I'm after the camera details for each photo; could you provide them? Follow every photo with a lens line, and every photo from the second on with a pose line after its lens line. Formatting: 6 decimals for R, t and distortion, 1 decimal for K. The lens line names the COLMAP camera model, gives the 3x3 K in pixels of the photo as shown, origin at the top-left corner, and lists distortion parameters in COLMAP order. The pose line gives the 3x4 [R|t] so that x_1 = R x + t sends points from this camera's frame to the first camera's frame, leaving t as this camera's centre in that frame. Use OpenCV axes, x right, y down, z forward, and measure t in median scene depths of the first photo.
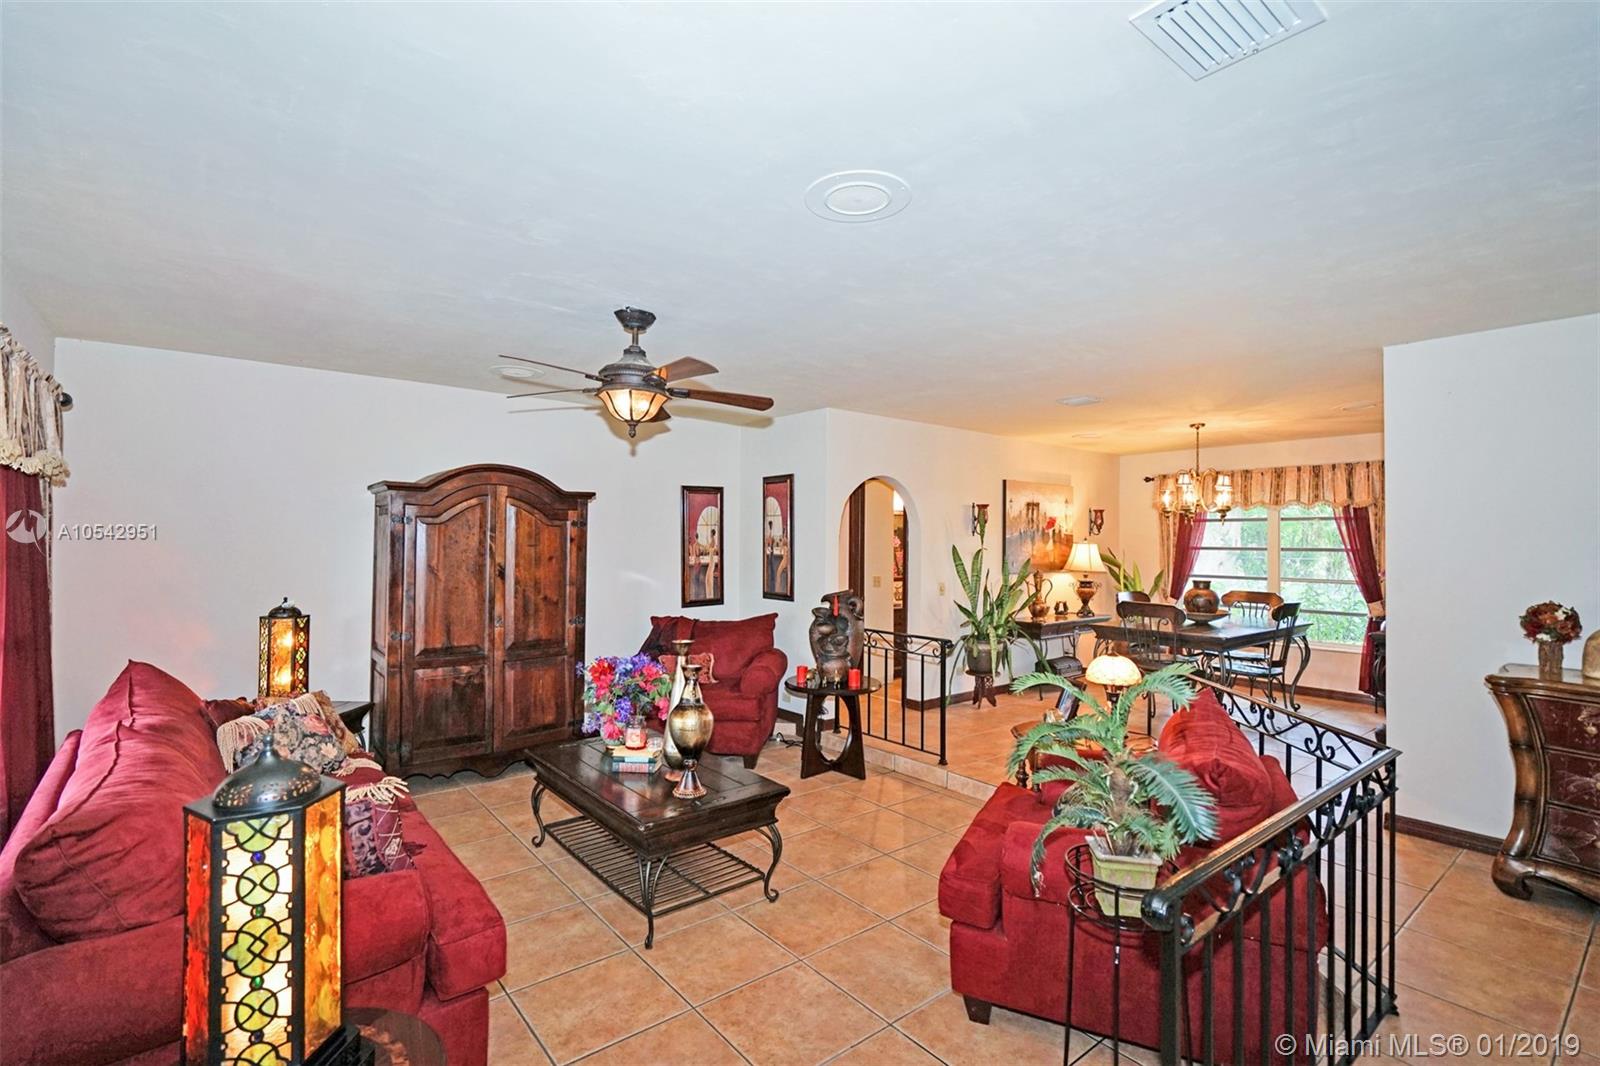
lens RADIAL K [[733.8, 0, 800.0], [0, 733.8, 533.0], [0, 0, 1]] dist [0.001165, 0.000424]
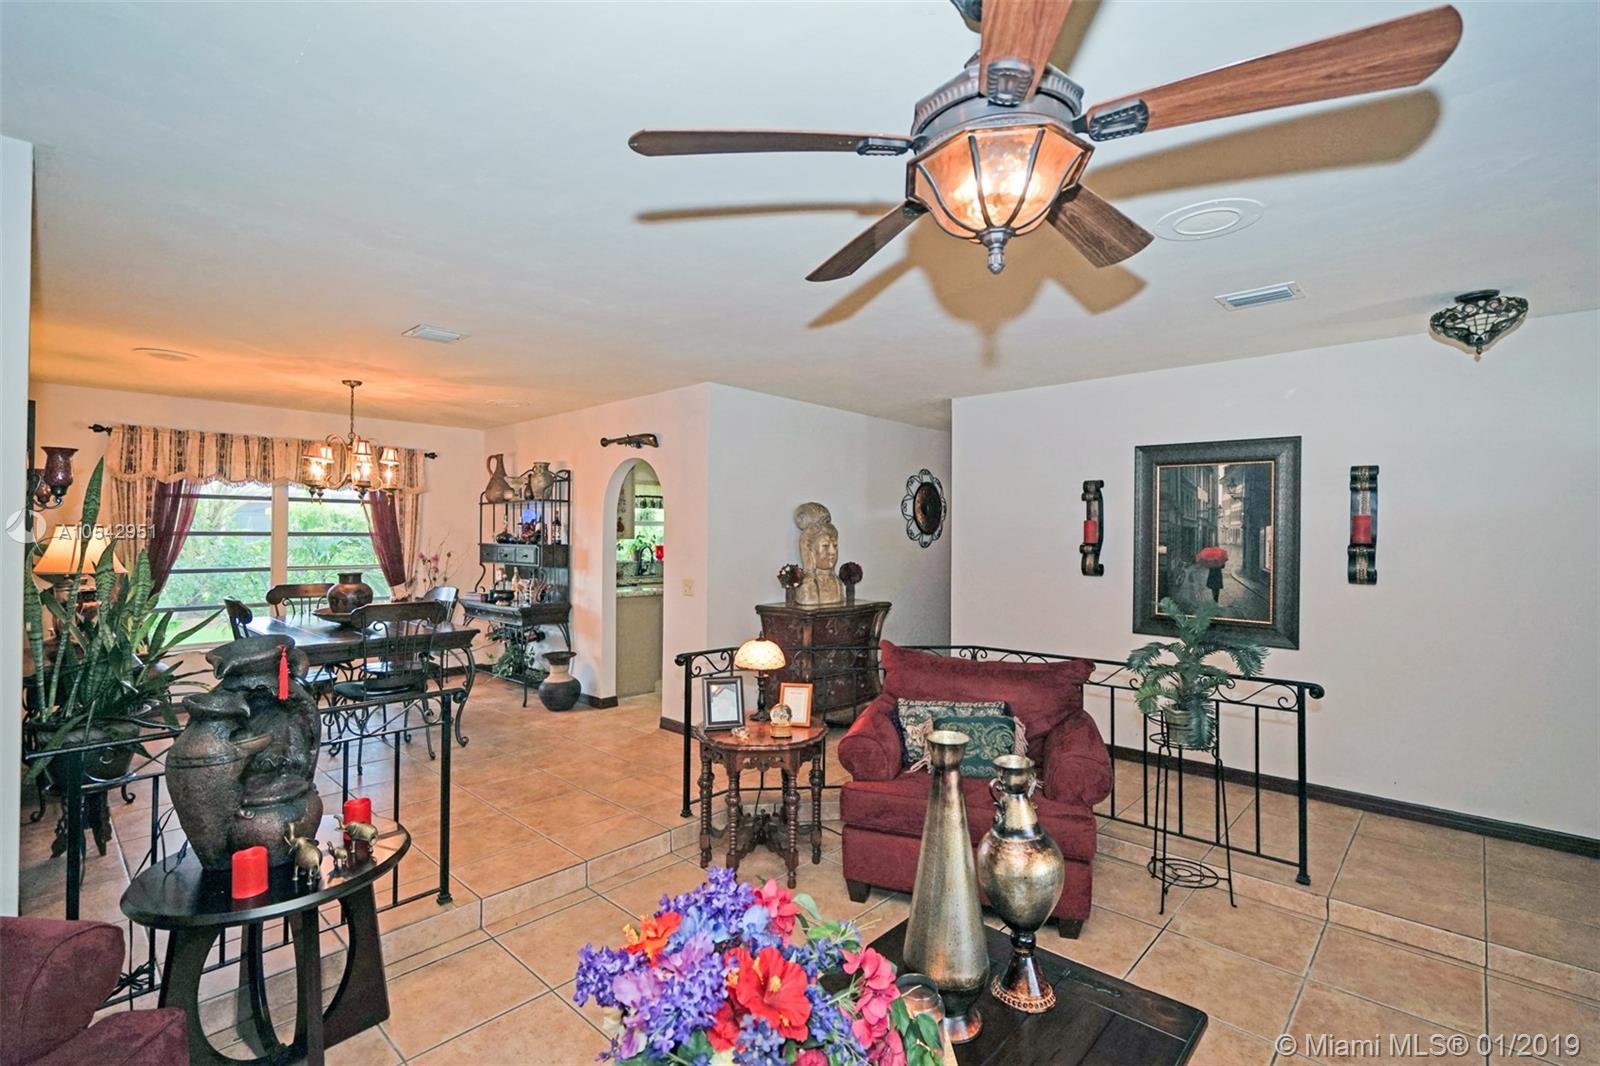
lens RADIAL K [[733.8, 0, 800.0], [0, 733.8, 533.0], [0, 0, 1]] dist [0.001165, 0.000424]
pose [[-0.147429, -0.004295, 0.989063, -0.318623], [-0.020317, 0.999793, 0.001313, 0.008084], [-0.988864, -0.019901, -0.147486, 0.571737]]
